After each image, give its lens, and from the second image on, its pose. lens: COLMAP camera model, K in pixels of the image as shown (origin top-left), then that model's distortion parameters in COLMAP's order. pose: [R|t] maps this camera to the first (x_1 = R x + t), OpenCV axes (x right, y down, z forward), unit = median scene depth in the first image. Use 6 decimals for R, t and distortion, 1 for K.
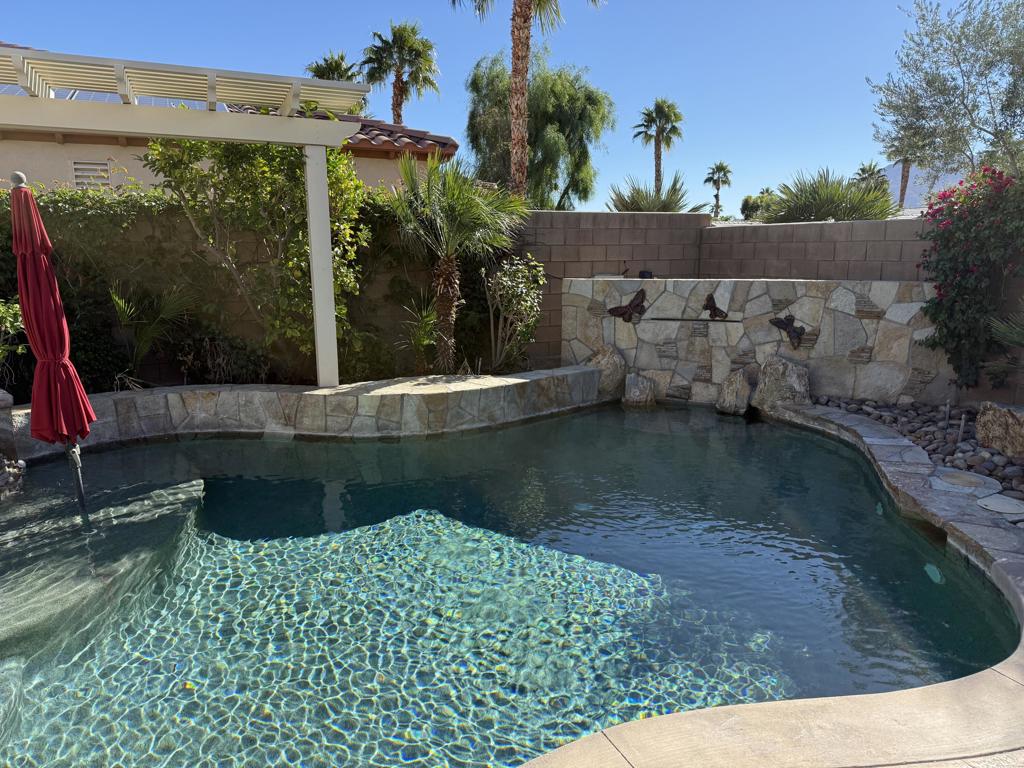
lens RADIAL K [[712.1, 0, 512.0], [0, 712.1, 384.0], [0, 0, 1]] dist [0.075898, -0.103155]
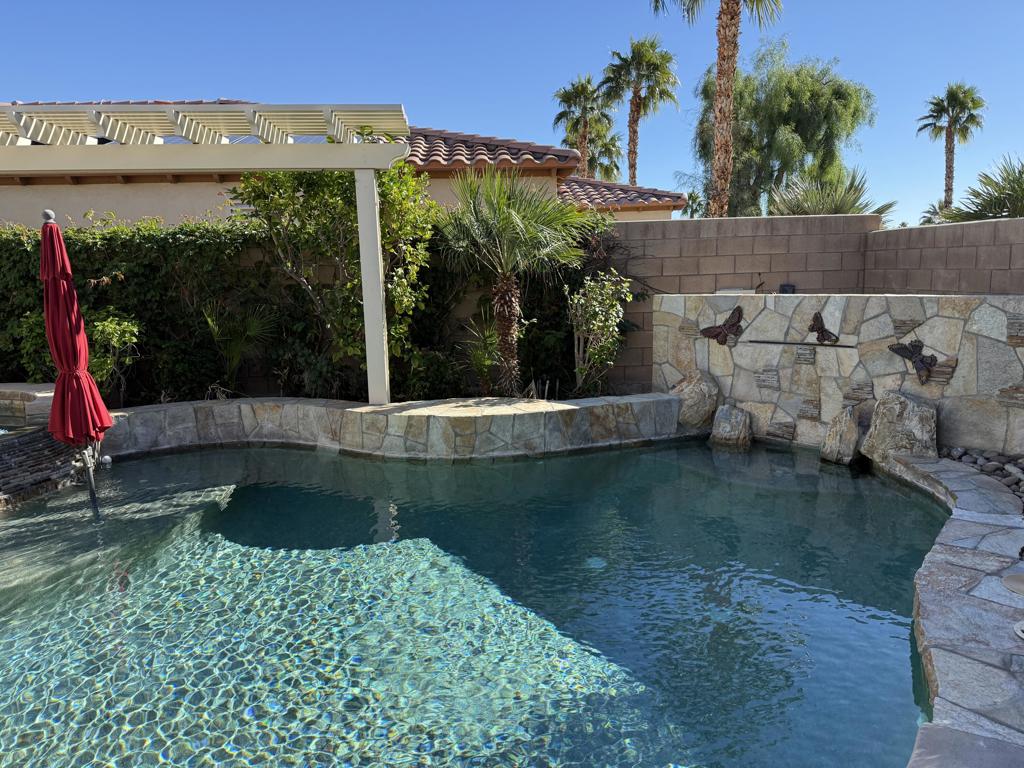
lens RADIAL K [[712.1, 0, 512.0], [0, 712.1, 384.0], [0, 0, 1]] dist [0.075898, -0.103155]
pose [[0.930538, 0.036559, -0.364365, 0.262461], [-0.044941, 0.998884, -0.014547, -0.017265], [0.363427, 0.029911, 0.931142, 0.114997]]
